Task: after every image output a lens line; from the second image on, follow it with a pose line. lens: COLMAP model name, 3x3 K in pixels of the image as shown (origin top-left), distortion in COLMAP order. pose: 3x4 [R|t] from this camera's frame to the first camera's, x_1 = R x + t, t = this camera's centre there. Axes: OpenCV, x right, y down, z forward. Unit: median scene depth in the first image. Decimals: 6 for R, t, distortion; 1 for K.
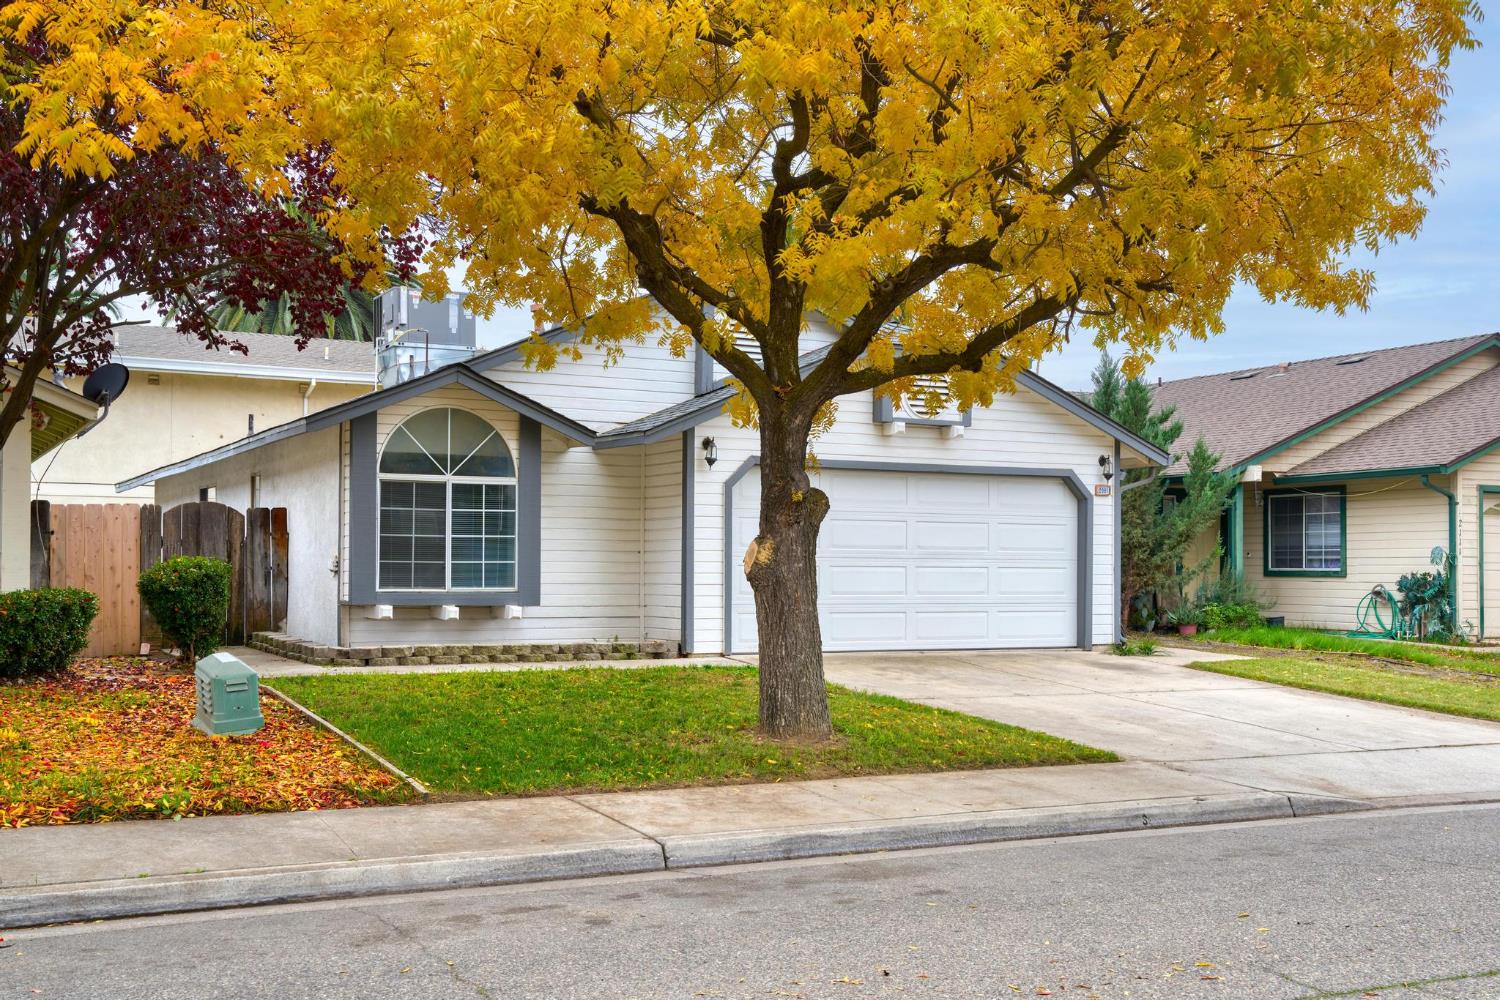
lens RADIAL K [[1543.2, 0, 750.2], [0, 1543.2, 494.9], [0, 0, 1]] dist [0.044440, 0.000000]
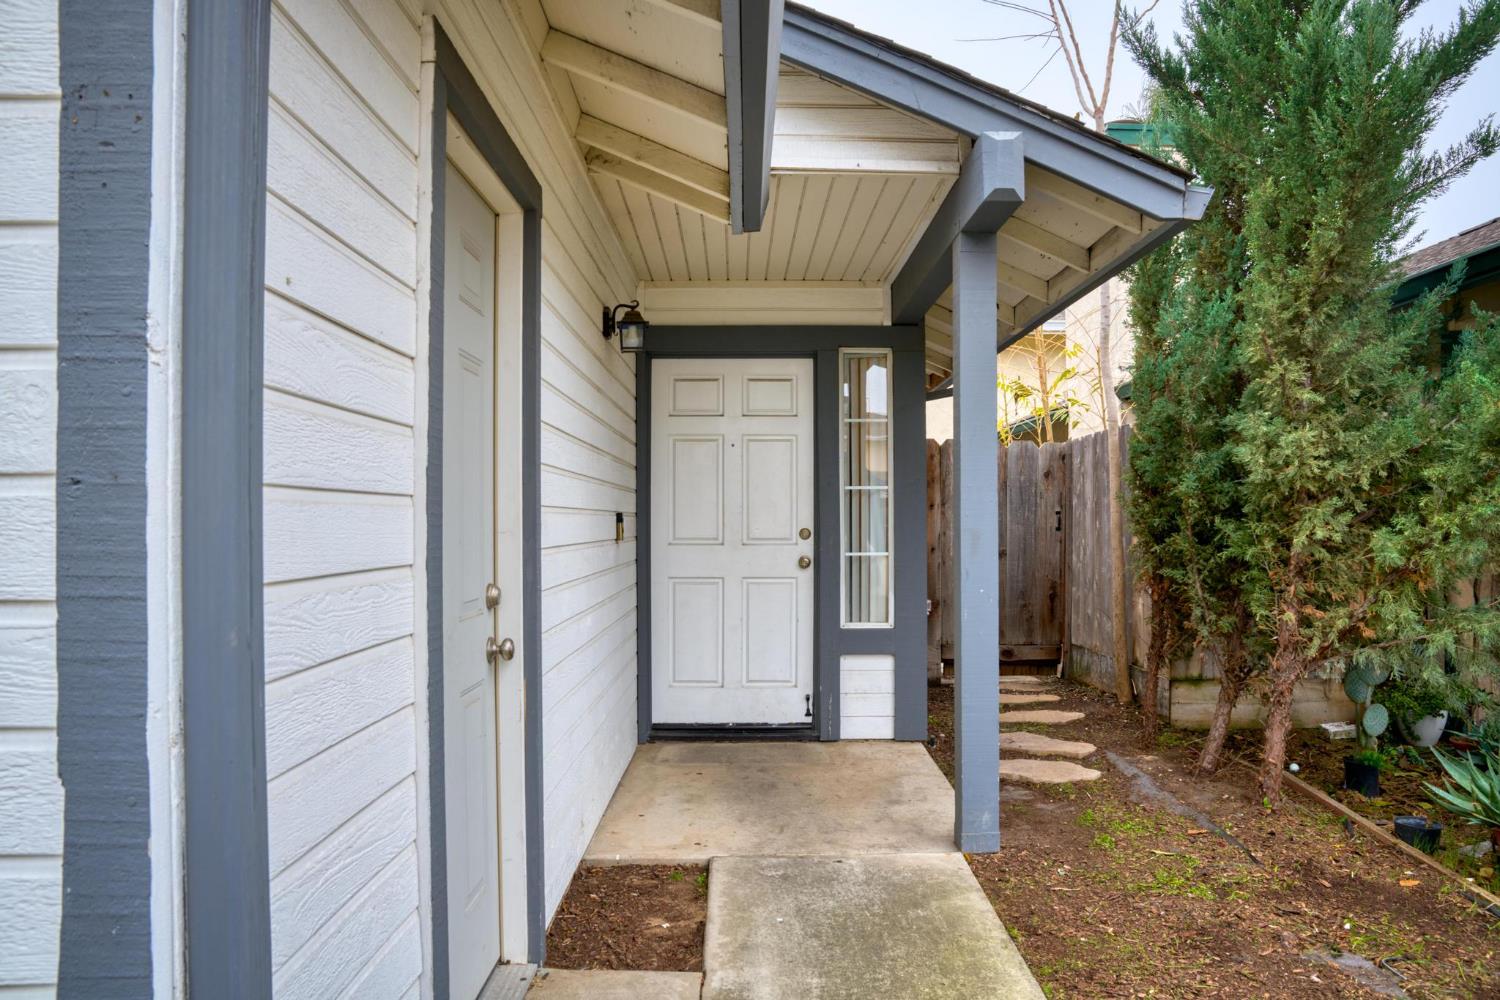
lens RADIAL K [[1051.1, 0, 753.6], [0, 1051.1, 500.7], [0, 0, 1]] dist [-0.012926, -0.002020]
pose [[0.907769, -0.024299, -0.418766, 0.335293], [0.036619, 0.999100, 0.021405, 0.038128], [0.417869, -0.034766, 0.907842, 1.121340]]
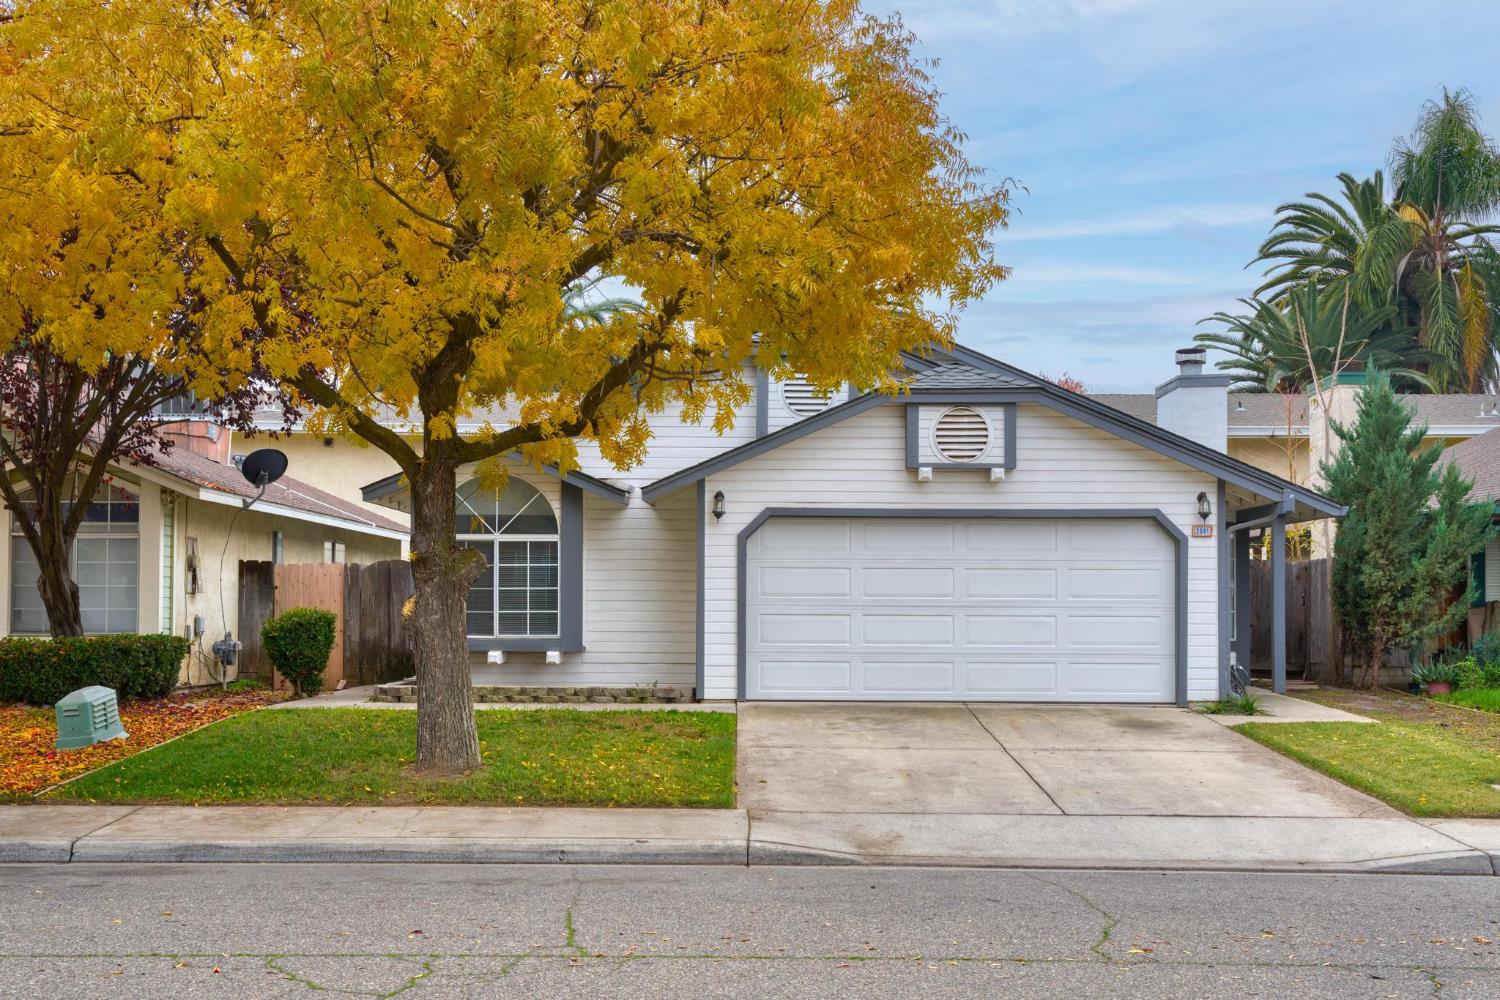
lens RADIAL K [[1635.3, 0, 747.0], [0, 1635.3, 515.2], [0, 0, 1]] dist [0.046396, 0.000000]
pose [[0.890169, -0.027975, -0.454770, 0.495940], [0.022724, 0.999597, -0.017011, -0.002047], [0.455063, 0.004808, 0.890446, 0.026133]]
